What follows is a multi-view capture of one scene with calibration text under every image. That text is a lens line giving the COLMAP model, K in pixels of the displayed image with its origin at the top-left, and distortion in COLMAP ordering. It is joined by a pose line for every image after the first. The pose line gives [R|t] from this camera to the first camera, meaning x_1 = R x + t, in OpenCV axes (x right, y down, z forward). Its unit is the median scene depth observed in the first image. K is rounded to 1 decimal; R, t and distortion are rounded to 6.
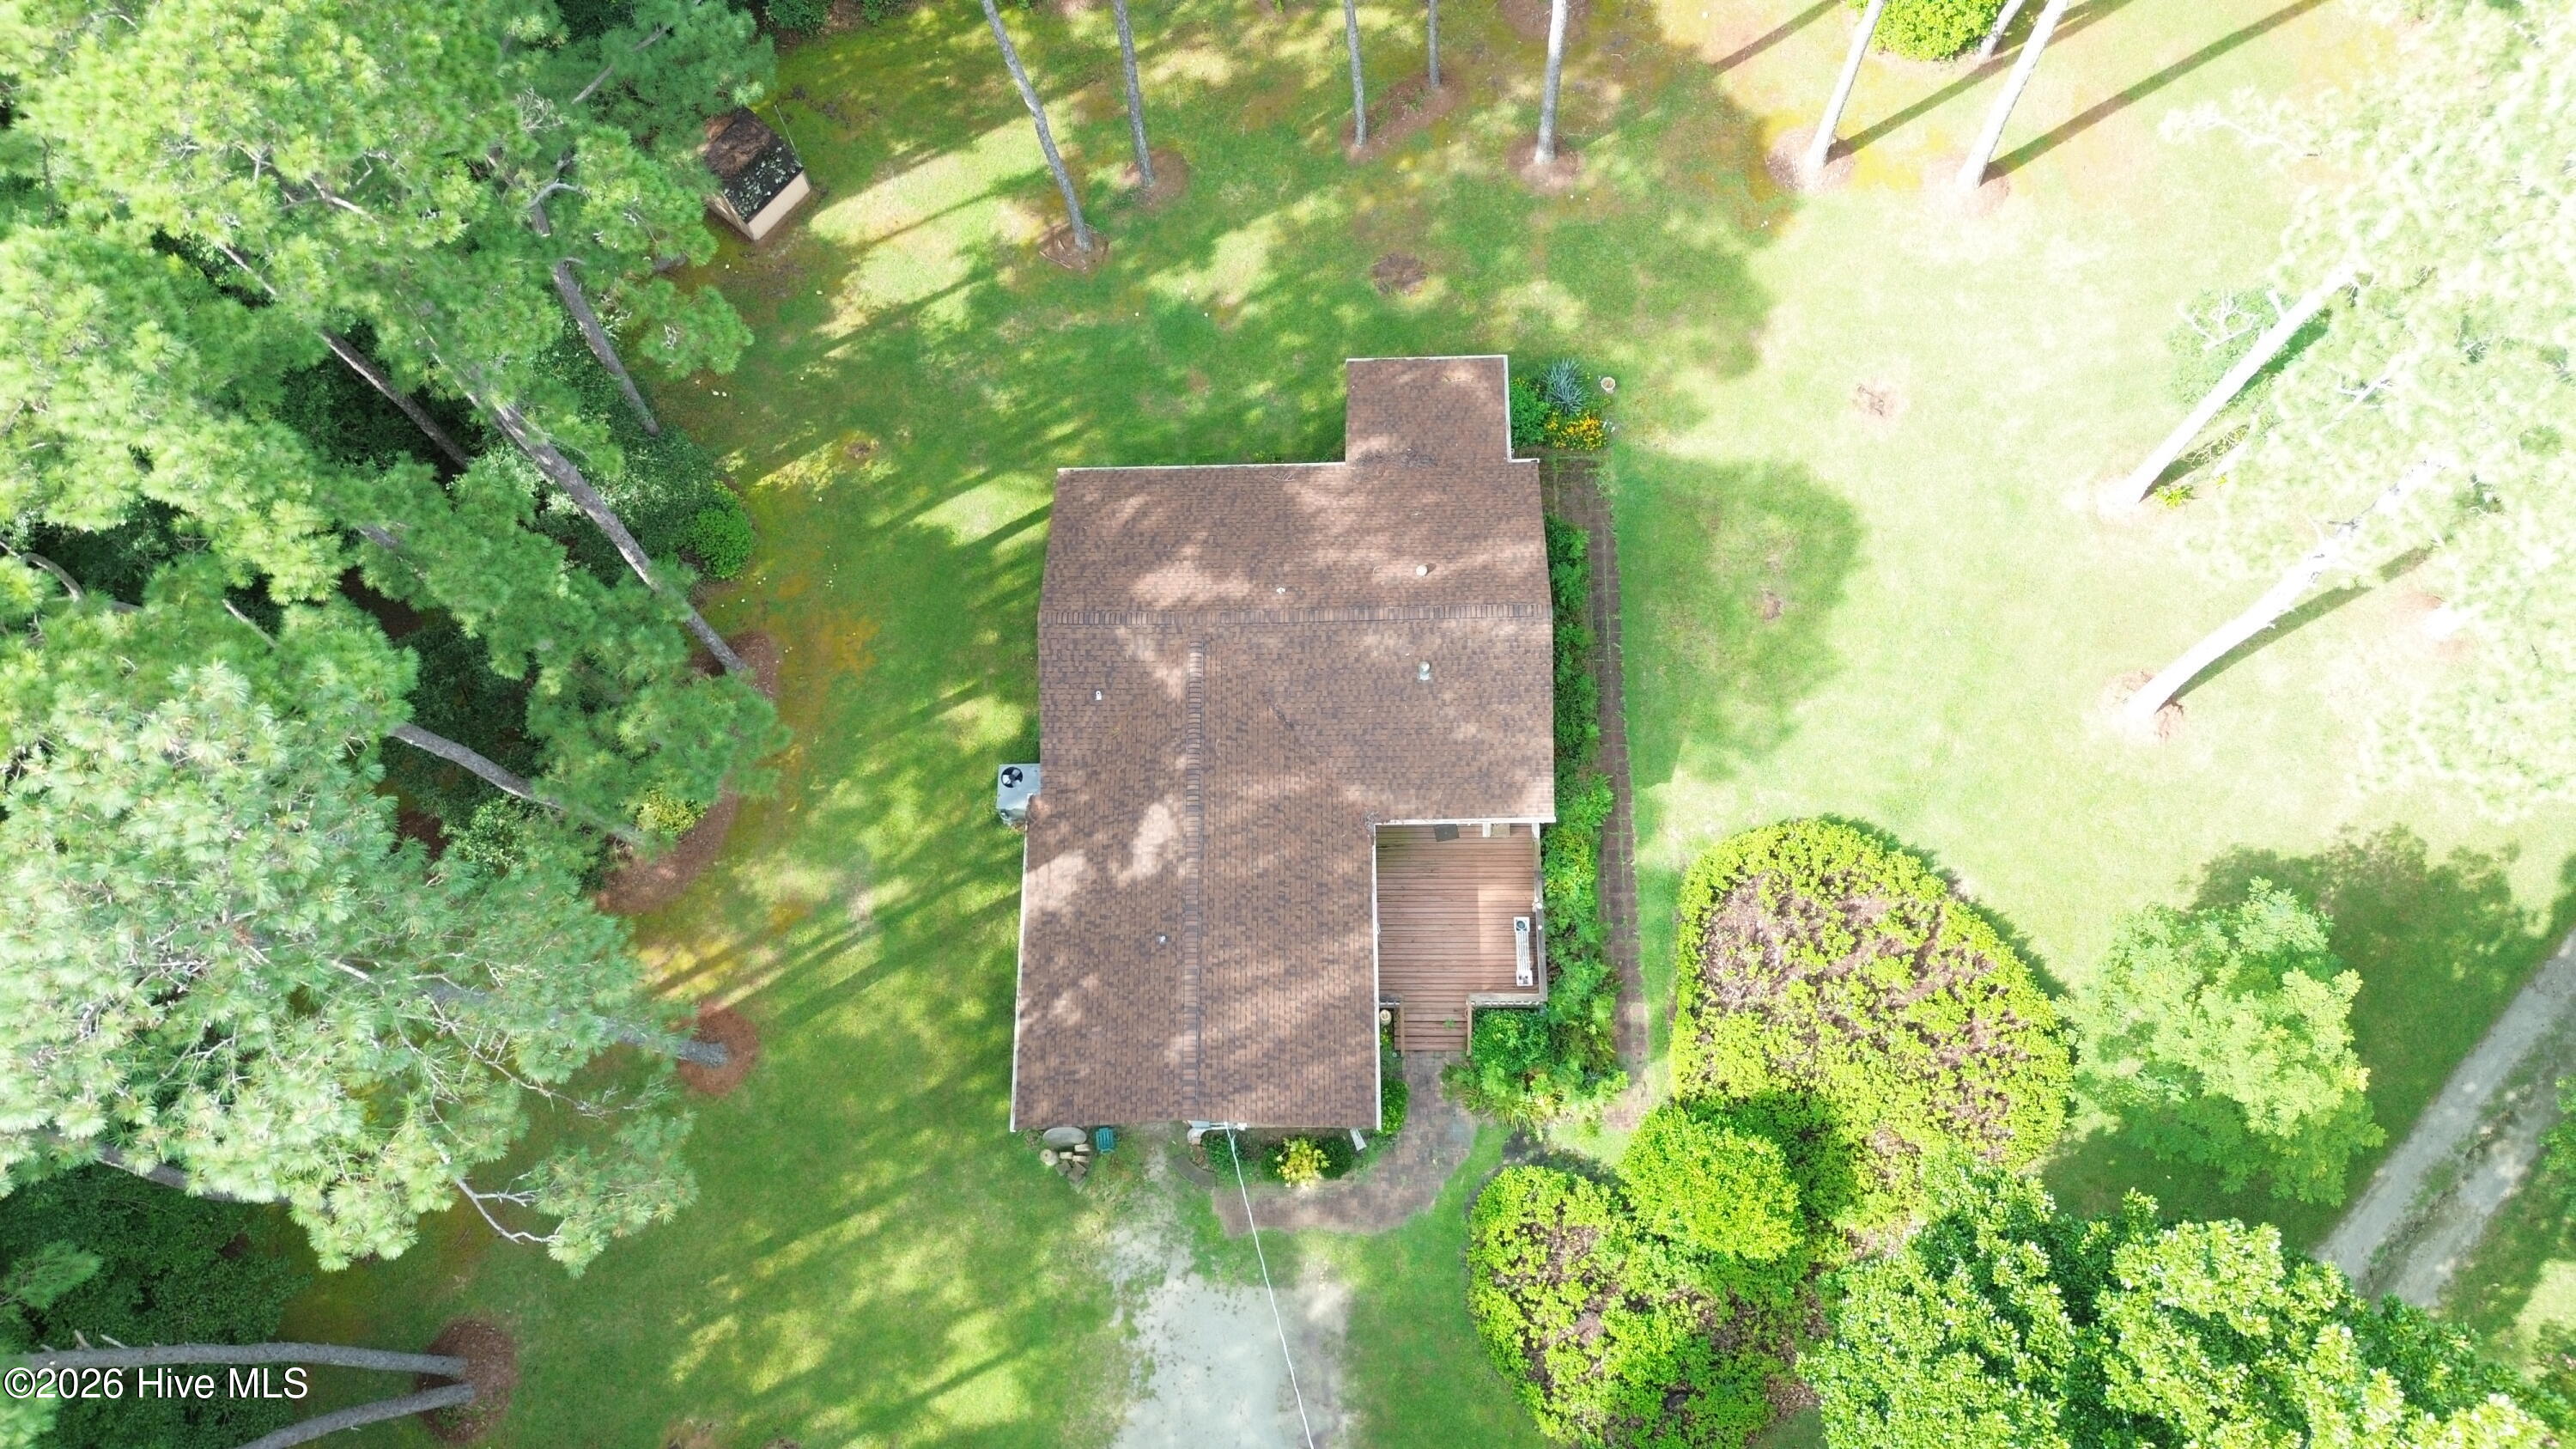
lens RADIAL K [[1738.9, 0, 1300.0], [0, 1738.9, 725.9], [0, 0, 1]] dist [0.024949, -0.046799]
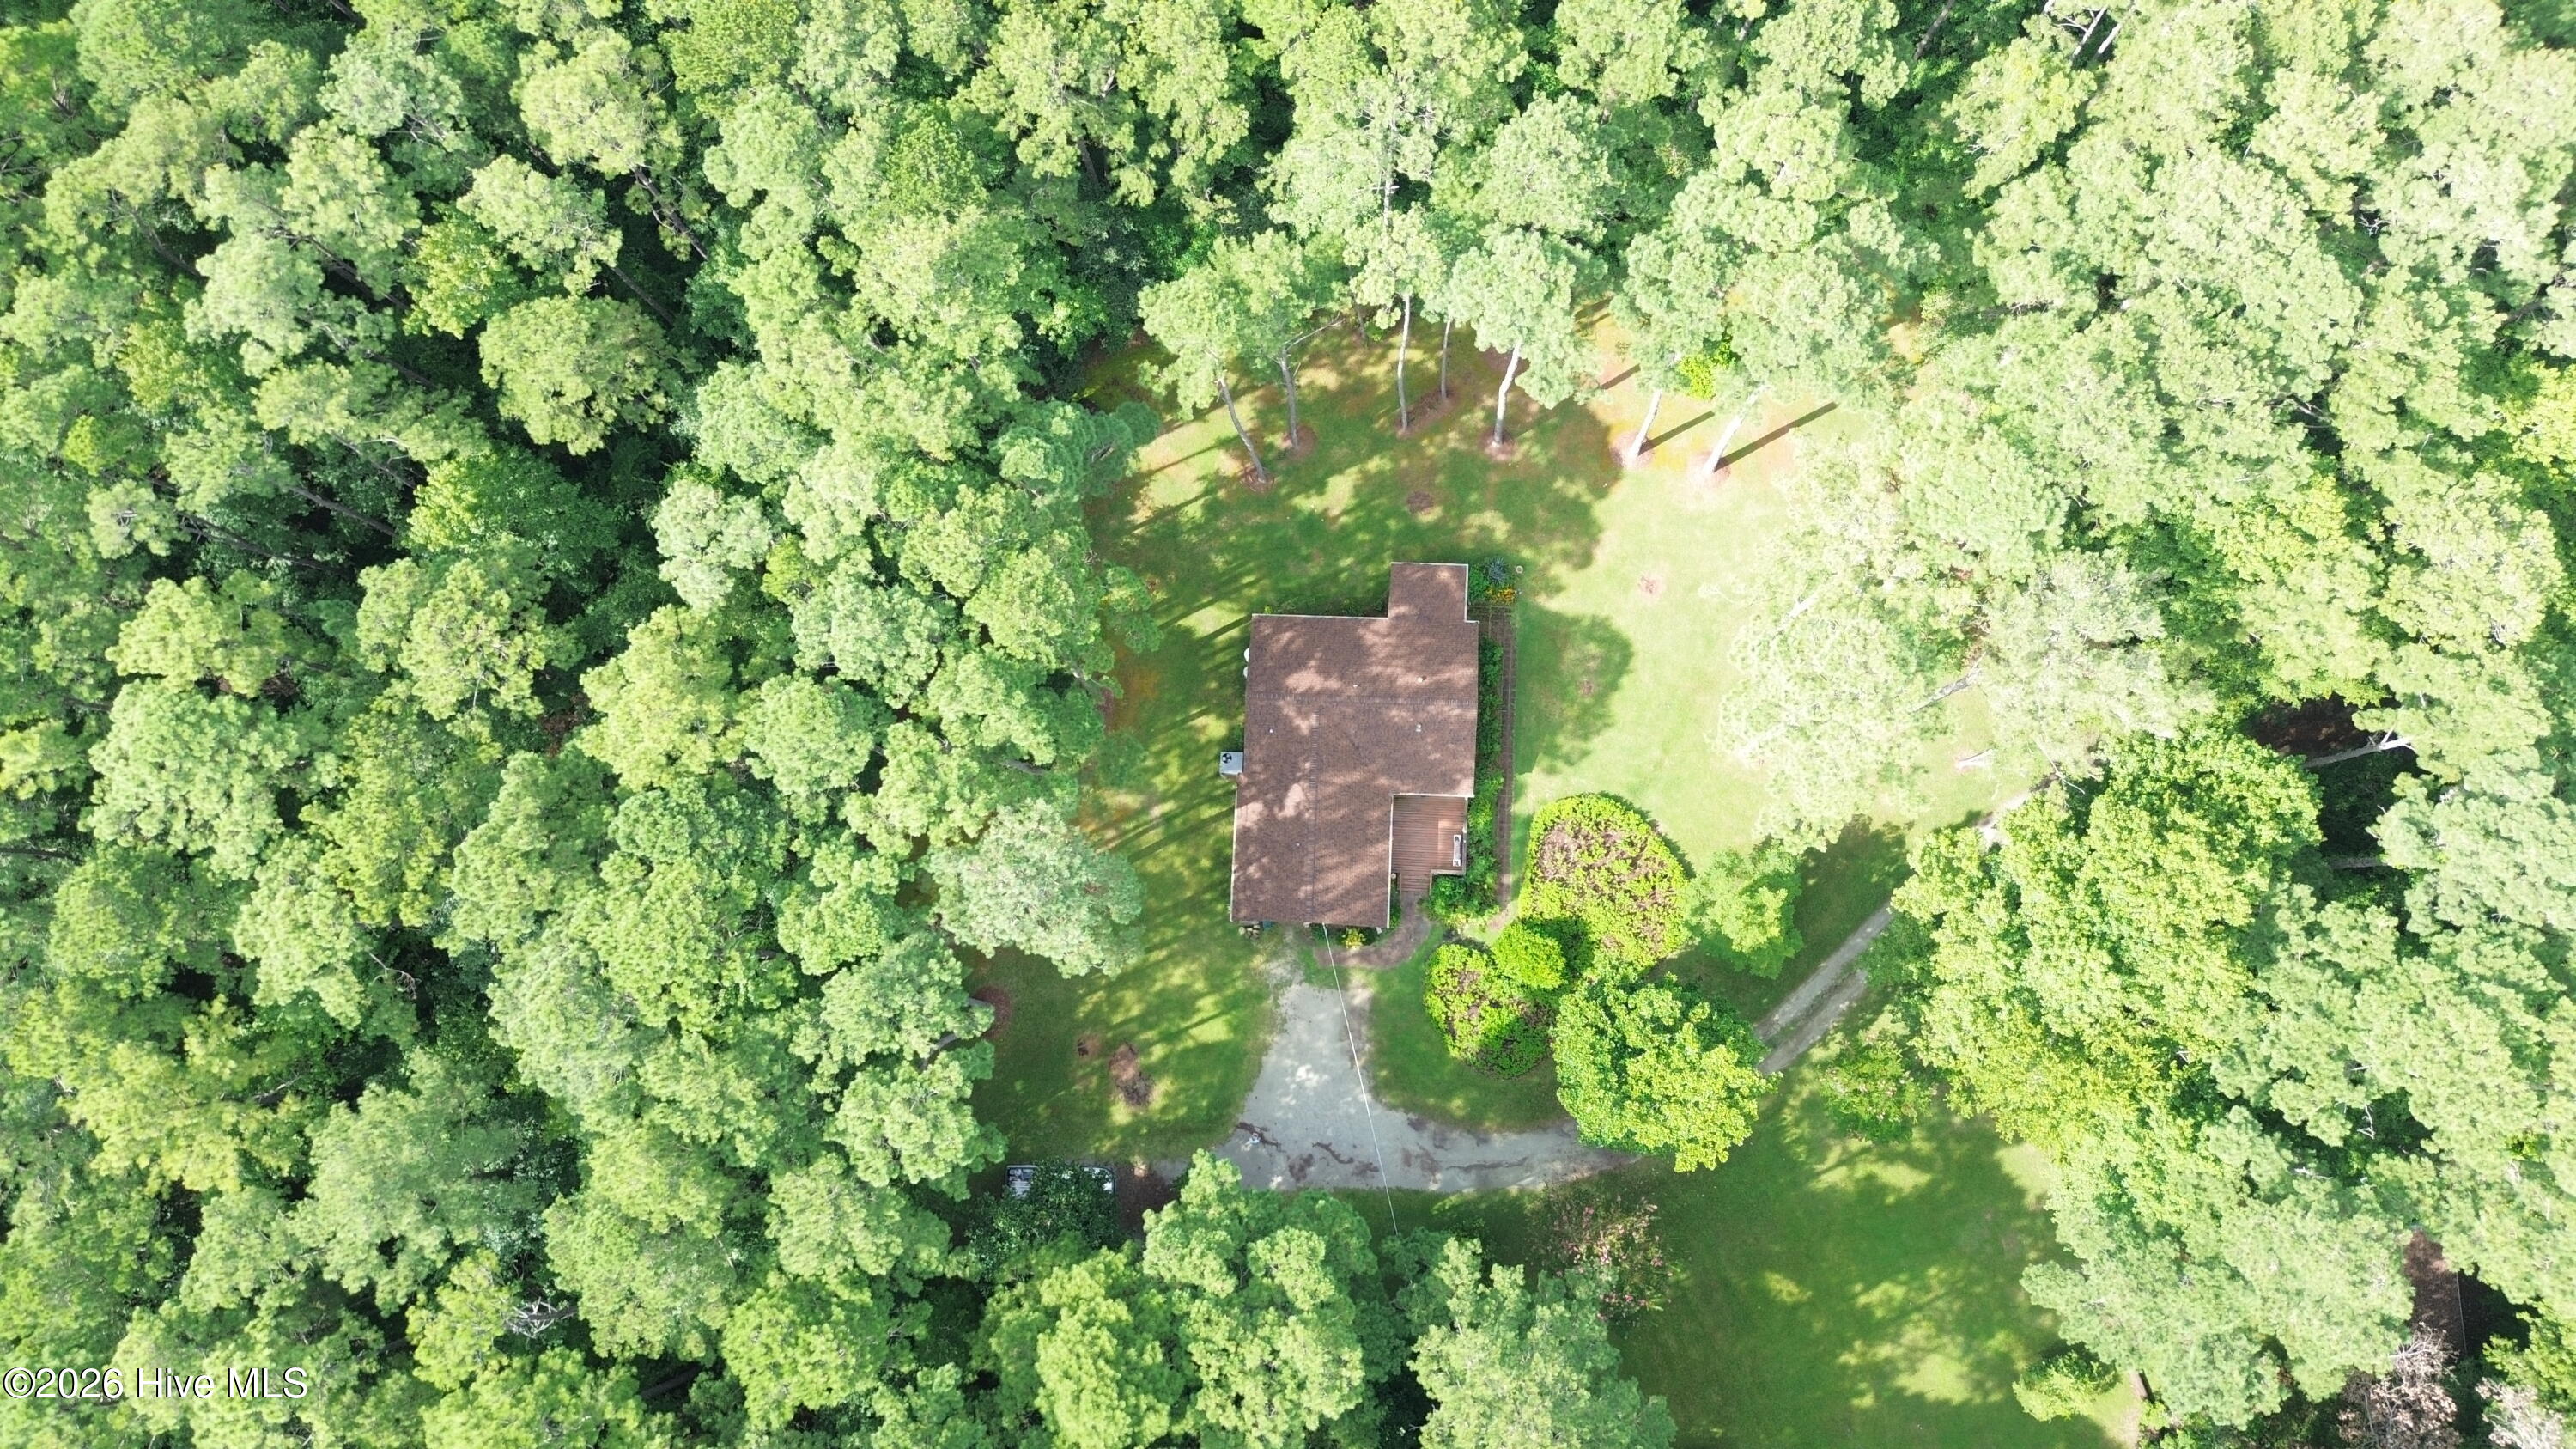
lens RADIAL K [[1738.9, 0, 1300.0], [0, 1738.9, 725.9], [0, 0, 1]] dist [0.024949, -0.046799]
pose [[0.998935, 0.039337, -0.024094, -0.024268], [-0.034452, 0.983536, 0.177396, -0.409545], [0.030675, -0.176377, 0.983845, -1.151578]]
